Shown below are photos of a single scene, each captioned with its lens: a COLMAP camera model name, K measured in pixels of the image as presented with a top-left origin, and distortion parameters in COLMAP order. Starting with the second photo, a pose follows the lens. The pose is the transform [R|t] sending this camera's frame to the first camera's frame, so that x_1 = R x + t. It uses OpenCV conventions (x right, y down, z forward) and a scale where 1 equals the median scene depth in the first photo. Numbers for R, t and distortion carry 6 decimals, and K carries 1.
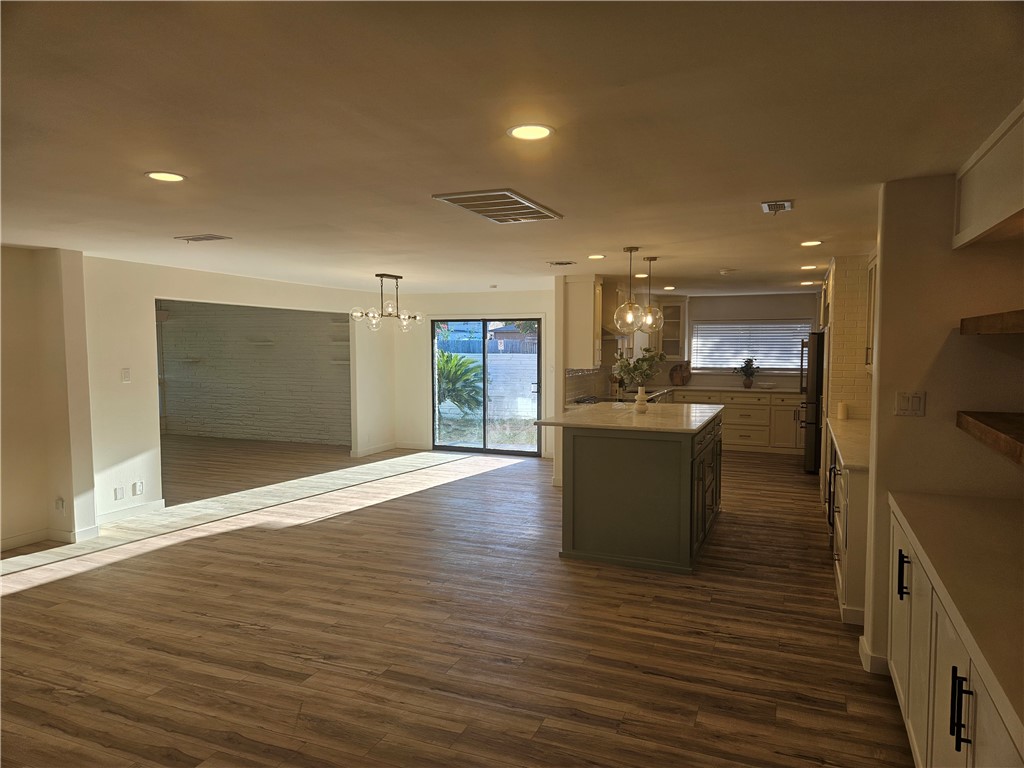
lens RADIAL K [[677.1, 0, 510.1], [0, 677.1, 394.2], [0, 0, 1]] dist [0.080799, -0.069717]
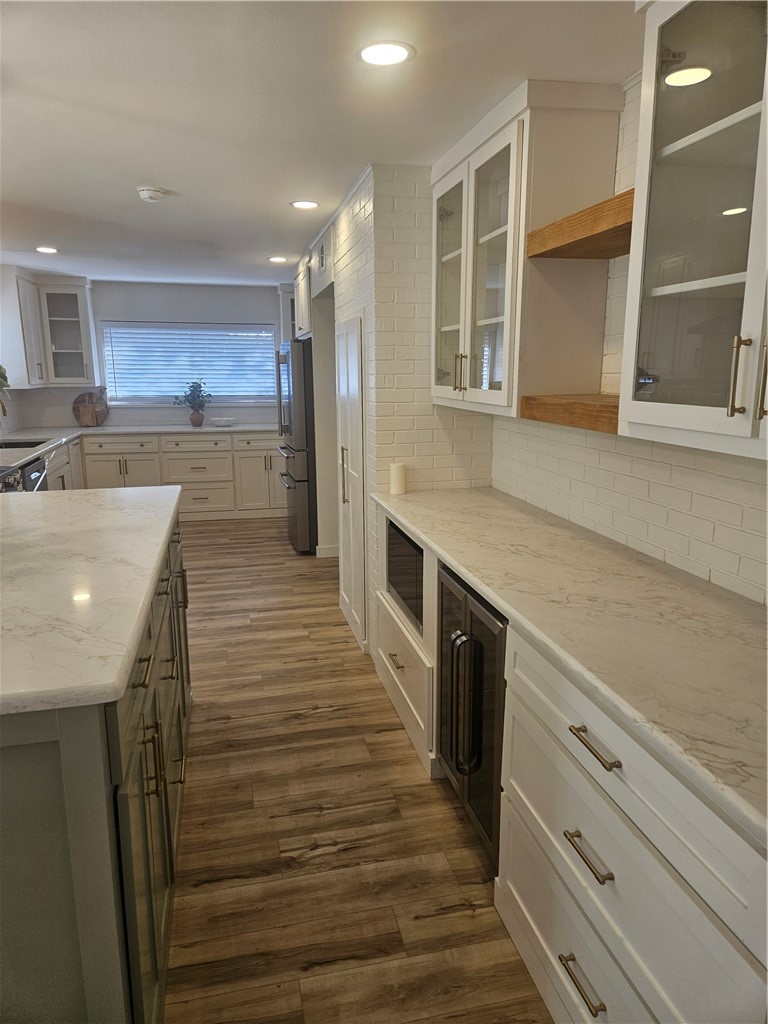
lens RADIAL K [[677.1, 0, 373.5], [0, 677.1, 510.8], [0, 0, 1]] dist [0.080799, -0.069717]
pose [[0.816490, -0.122544, 0.564205, 0.205454], [0.047410, 0.988146, 0.146014, -0.034968], [-0.575410, -0.092470, 0.812621, 0.712575]]
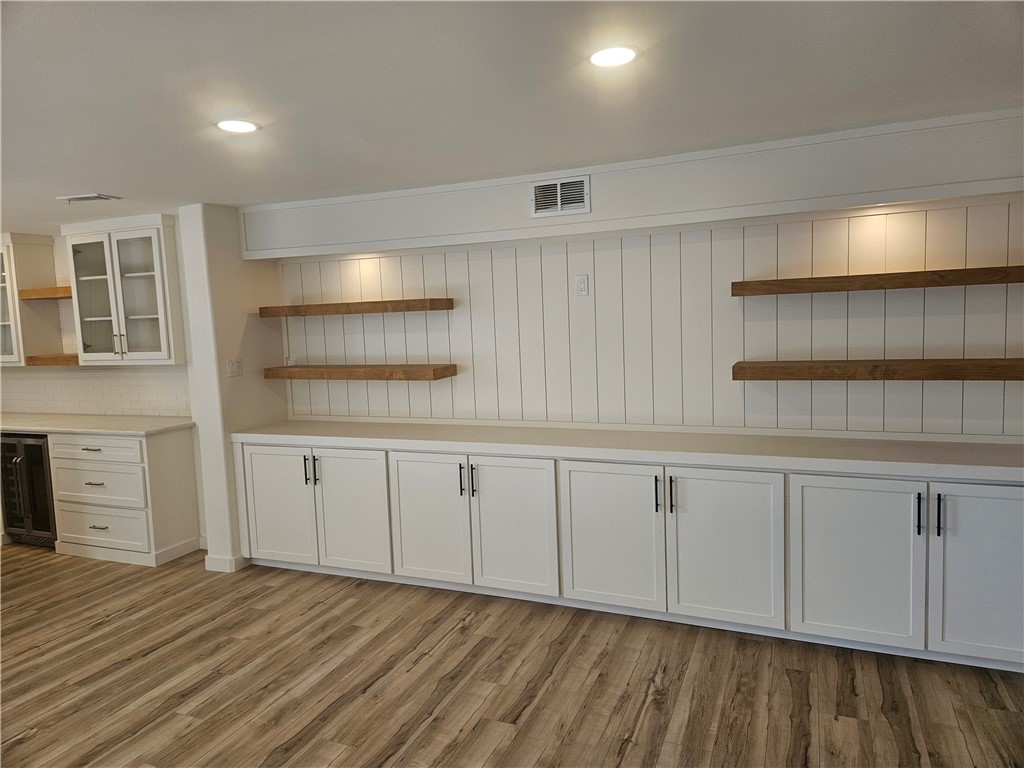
lens RADIAL K [[677.1, 0, 519.0], [0, 677.1, 377.3], [0, 0, 1]] dist [0.080799, -0.069717]
pose [[-0.002151, -0.083919, 0.996470, -0.517634], [0.114267, 0.989925, 0.083614, -0.010499], [-0.993448, 0.114044, 0.007459, 0.273700]]
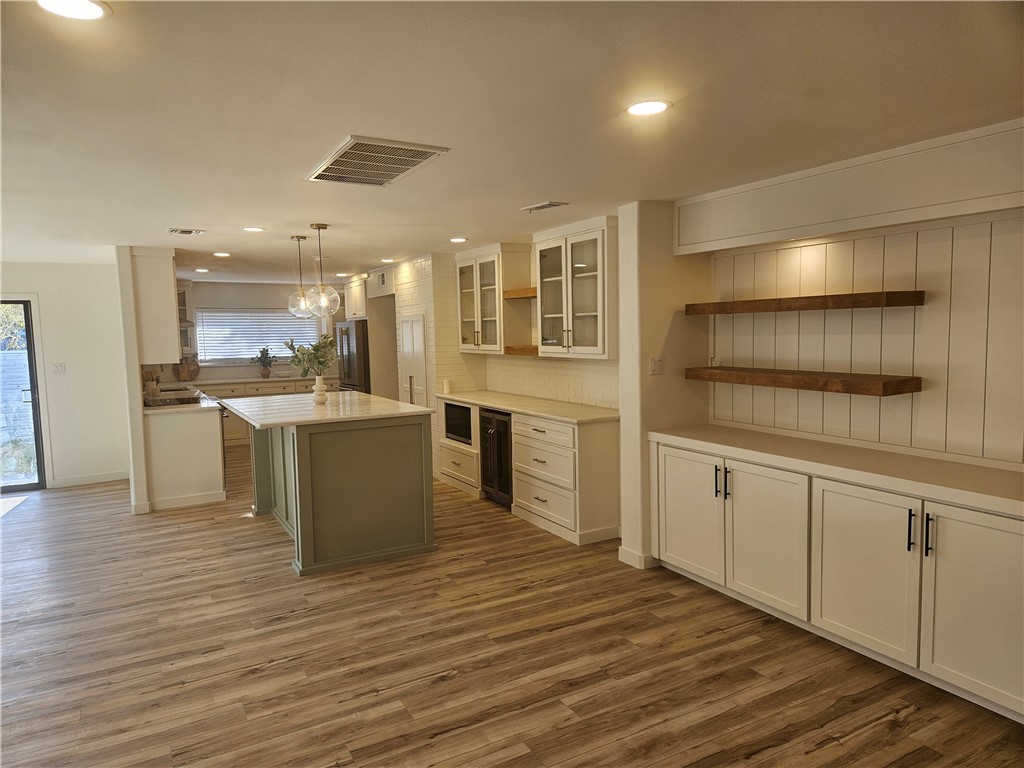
lens RADIAL K [[677.1, 0, 502.5], [0, 677.1, 388.6], [0, 0, 1]] dist [0.080799, -0.069717]
pose [[0.622086, -0.080155, 0.778835, -0.434433], [0.079207, 0.996085, 0.039248, -0.011537], [-0.778932, 0.037274, 0.625999, 0.254179]]
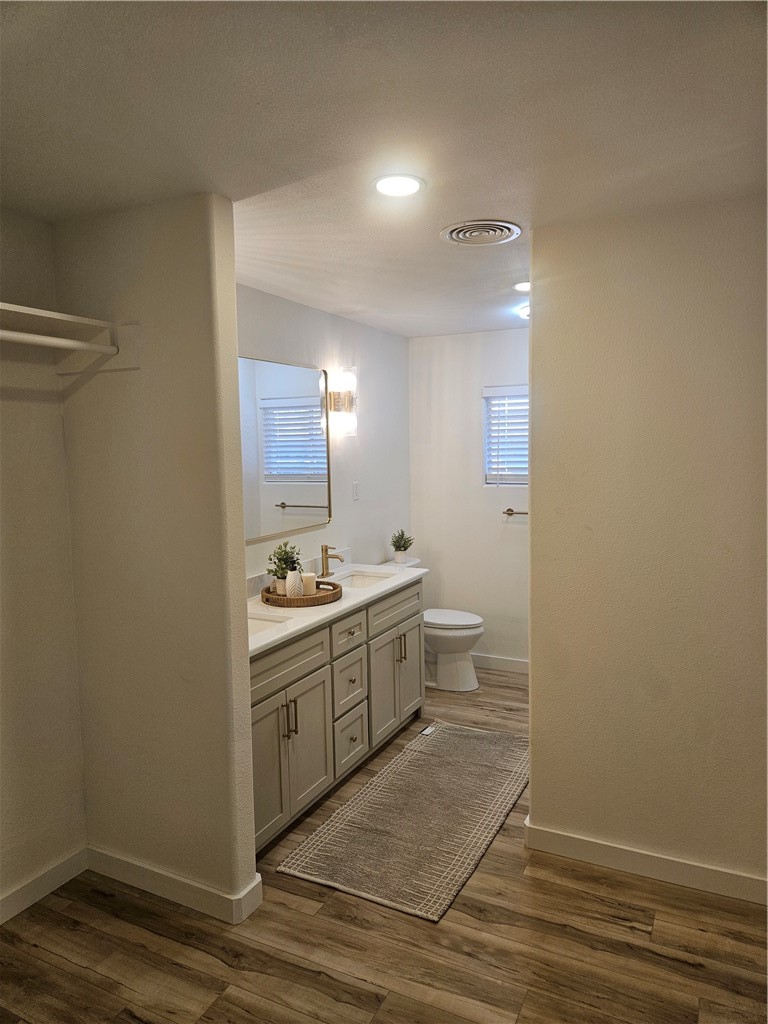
lens RADIAL K [[677.1, 0, 385.0], [0, 677.1, 511.6], [0, 0, 1]] dist [0.080799, -0.069717]
pose [[-0.998220, 0.011497, 0.058524, 0.091673], [0.021689, 0.984040, 0.176618, -0.076452], [-0.055559, 0.177573, -0.982538, 1.018901]]
